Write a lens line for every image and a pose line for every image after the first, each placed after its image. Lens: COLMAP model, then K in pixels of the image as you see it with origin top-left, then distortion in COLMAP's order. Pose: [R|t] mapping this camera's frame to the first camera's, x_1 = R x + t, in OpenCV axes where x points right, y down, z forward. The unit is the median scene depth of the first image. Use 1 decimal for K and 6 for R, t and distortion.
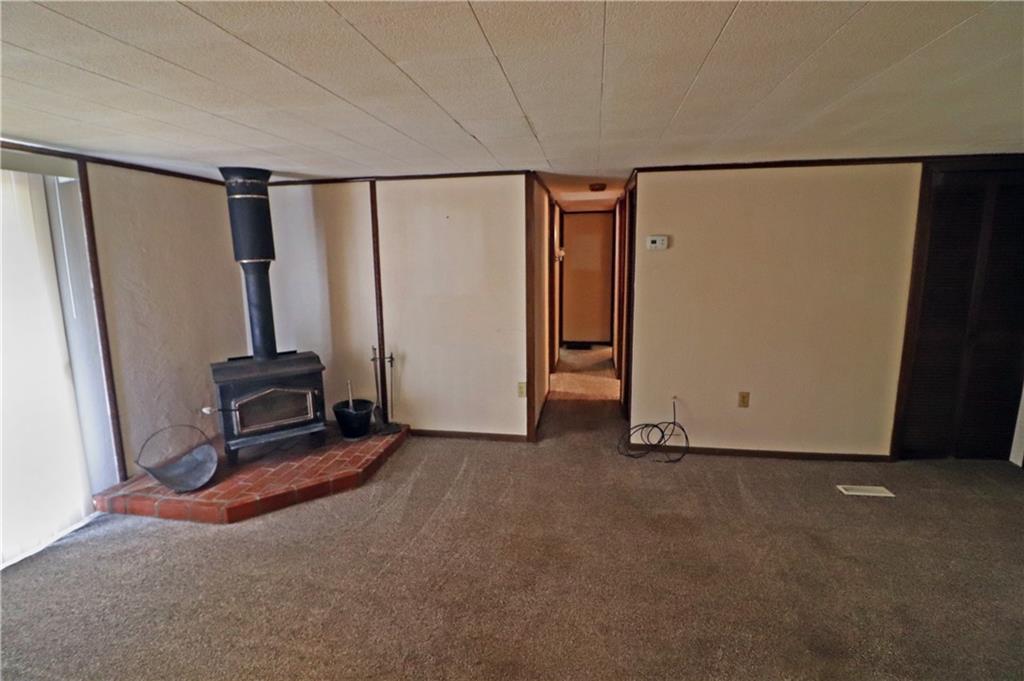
lens RADIAL K [[477.1, 0, 495.3], [0, 477.1, 324.8], [0, 0, 1]] dist [-0.003757, -0.008150]
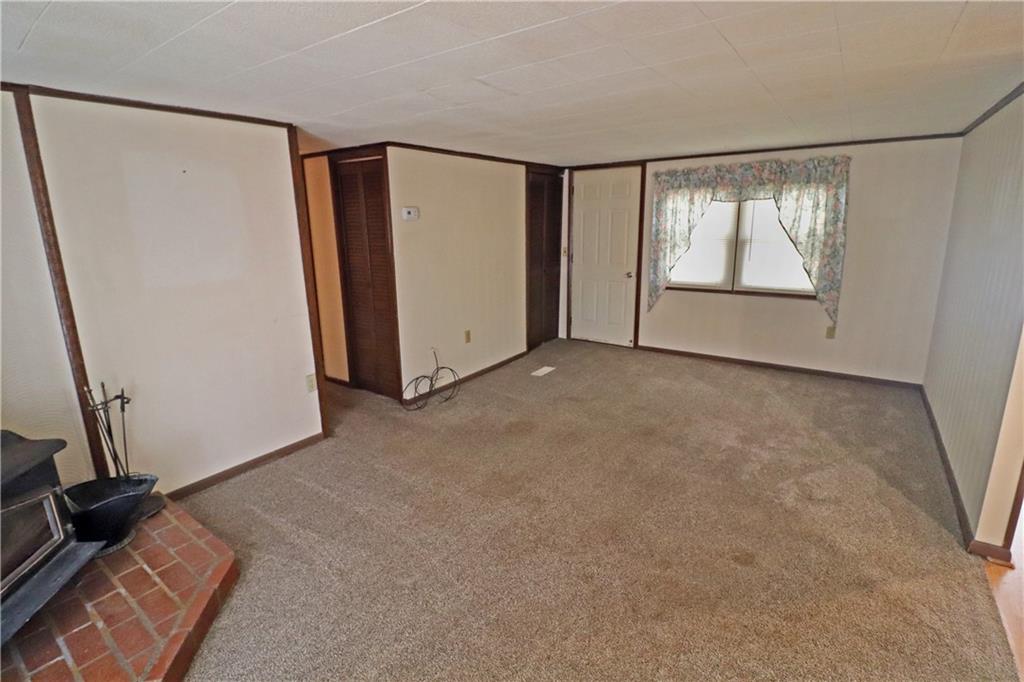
lens RADIAL K [[477.1, 0, 511.4], [0, 477.1, 323.2], [0, 0, 1]] dist [-0.003757, -0.008150]
pose [[0.438347, -0.185047, 0.879551, -0.584399], [0.146706, 0.980184, 0.133104, -0.035517], [-0.886752, 0.070690, 0.456808, 0.307073]]
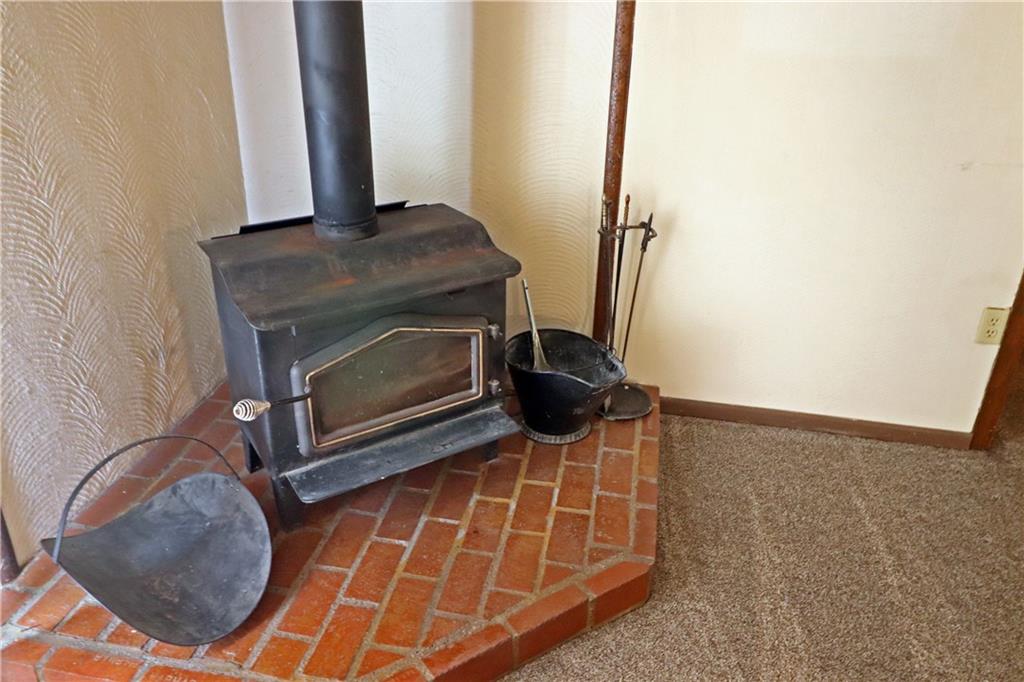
lens RADIAL K [[786.1, 0, 496.8], [0, 786.1, 323.3], [0, 0, 1]] dist [0.000588, 0.011347]
pose [[0.999165, 0.039929, -0.008652, -0.371699], [-0.035838, 0.958262, 0.283635, -0.033128], [0.019616, -0.283088, 0.958893, 0.434057]]
